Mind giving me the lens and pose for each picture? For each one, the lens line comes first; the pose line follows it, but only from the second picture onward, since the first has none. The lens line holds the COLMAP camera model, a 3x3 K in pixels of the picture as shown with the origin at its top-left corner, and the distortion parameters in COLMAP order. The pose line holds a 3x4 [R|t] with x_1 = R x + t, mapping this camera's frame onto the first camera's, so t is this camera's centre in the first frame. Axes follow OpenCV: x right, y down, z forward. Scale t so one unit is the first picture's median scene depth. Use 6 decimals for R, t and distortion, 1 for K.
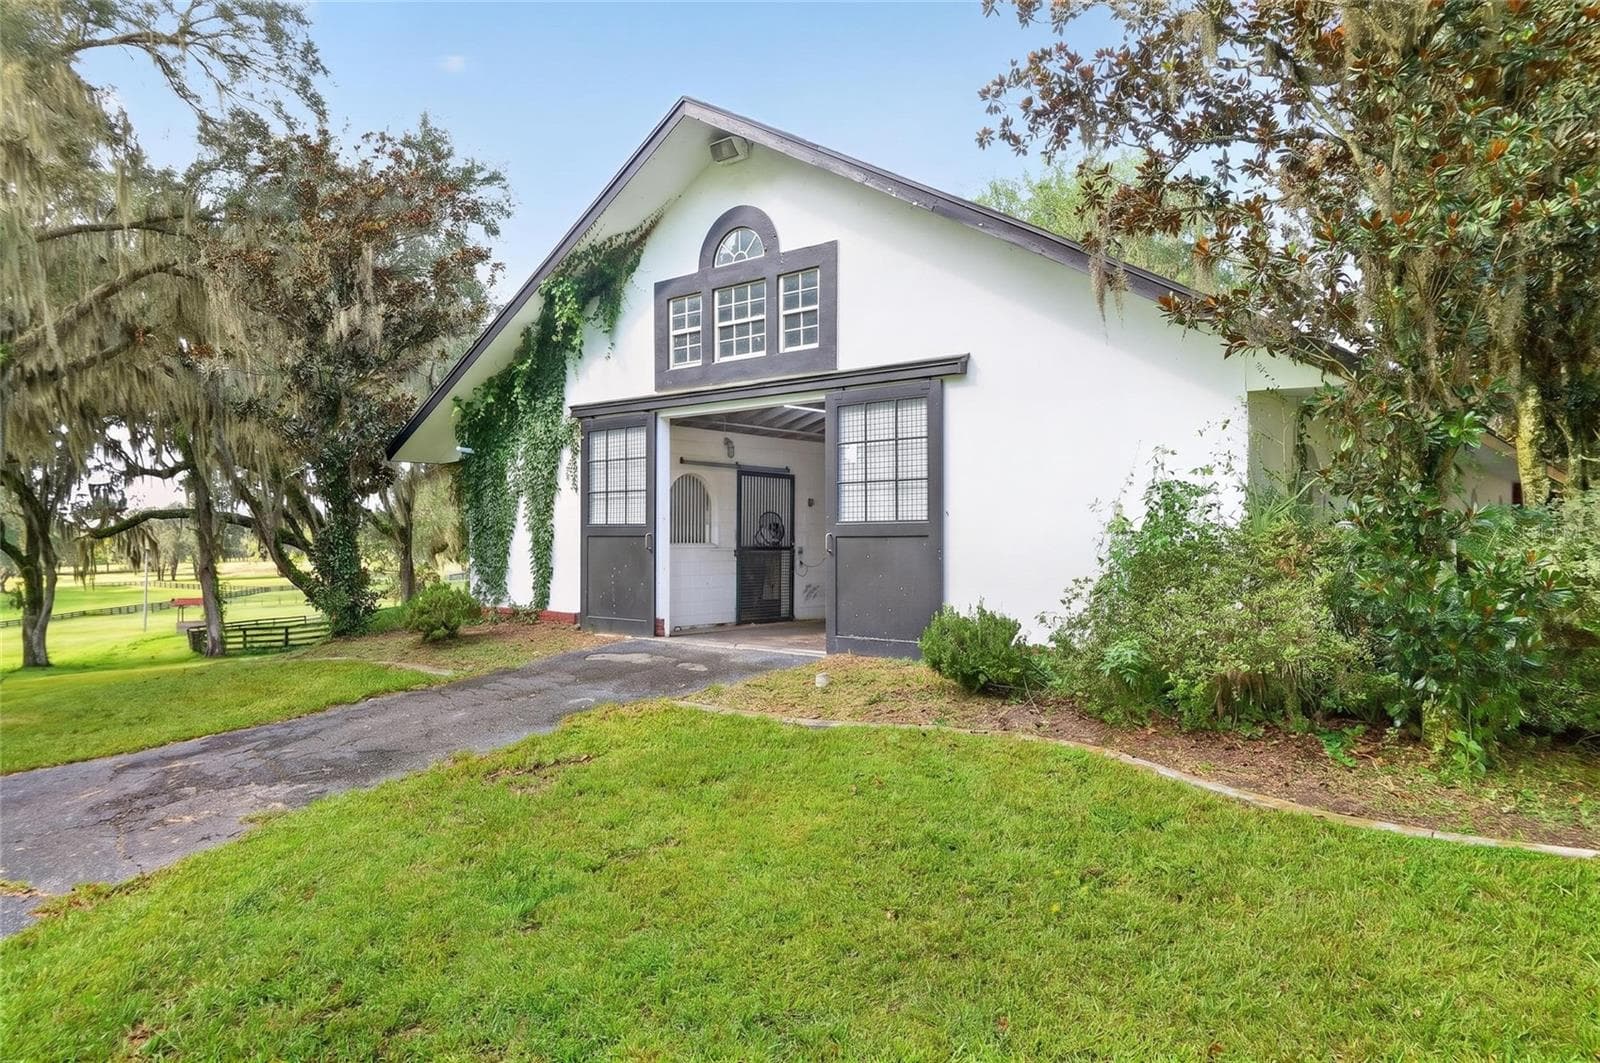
lens RADIAL K [[1119.5, 0, 800.0], [0, 1119.5, 531.5], [0, 0, 1]] dist [-0.002420, -0.000052]
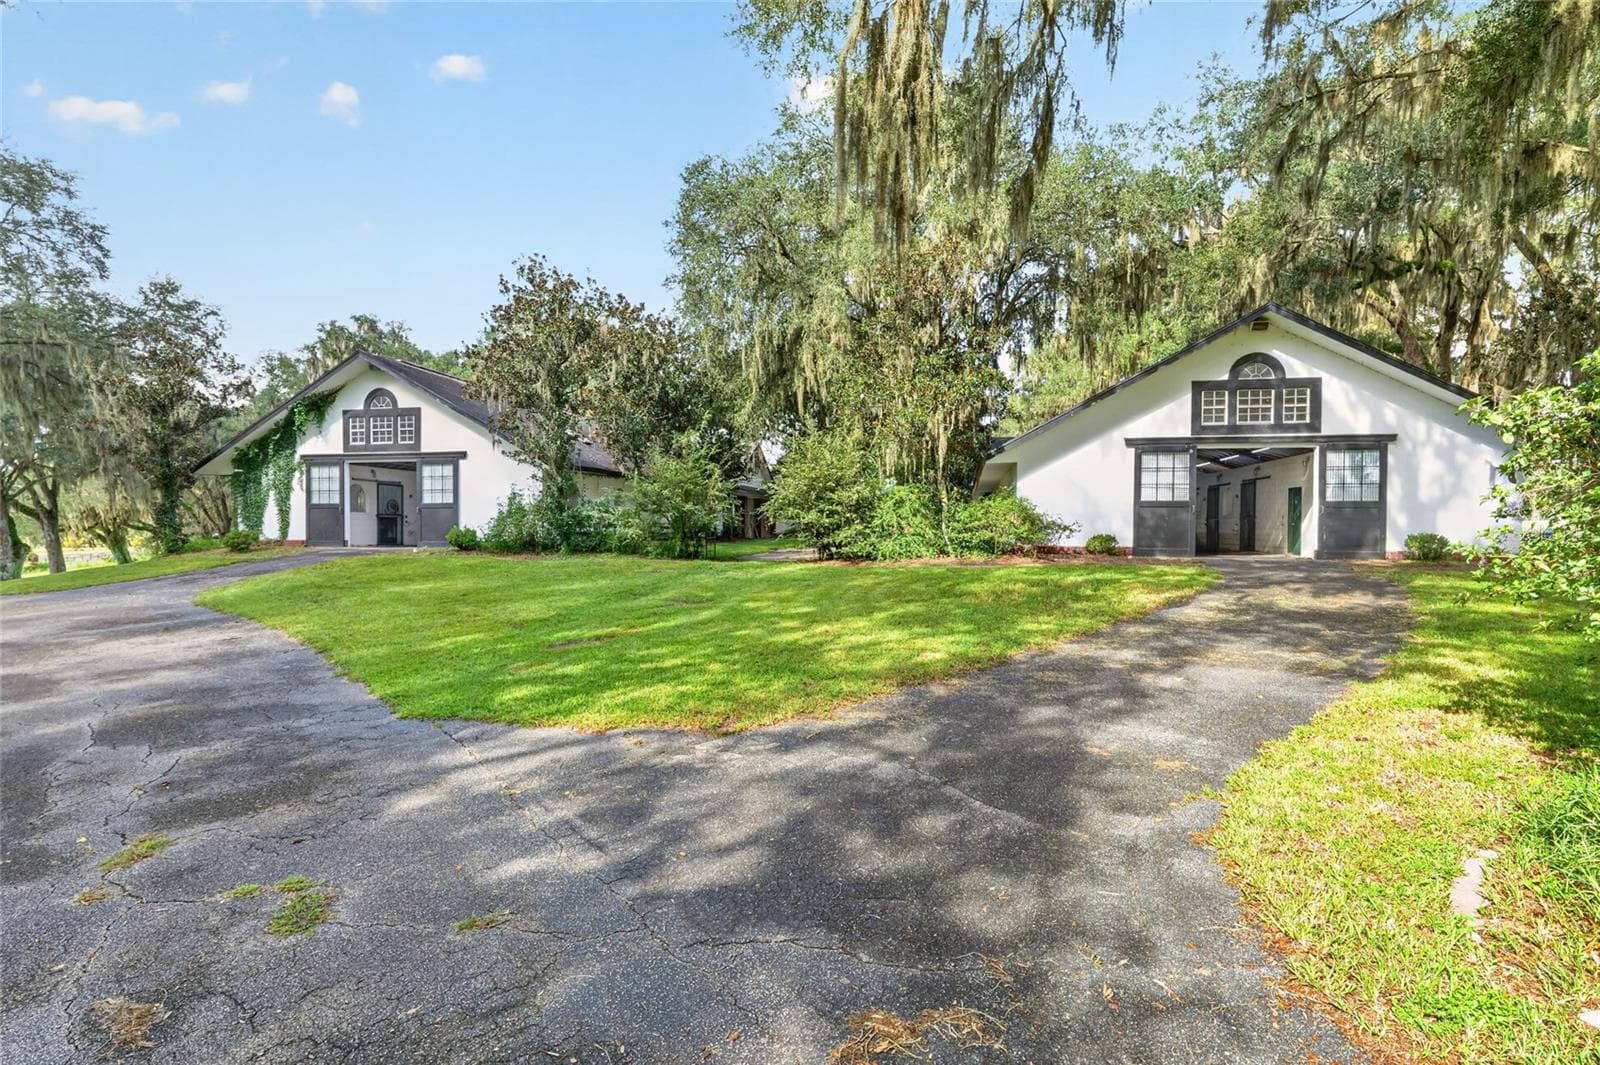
lens RADIAL K [[749.5, 0, 800.0], [0, 749.5, 532.5], [0, 0, 1]] dist [-0.001975, -0.000003]
pose [[0.883419, -0.003619, 0.468570, -0.007698], [-0.004930, 0.999843, 0.017018, 0.023923], [-0.468558, -0.017344, 0.883262, -0.971757]]
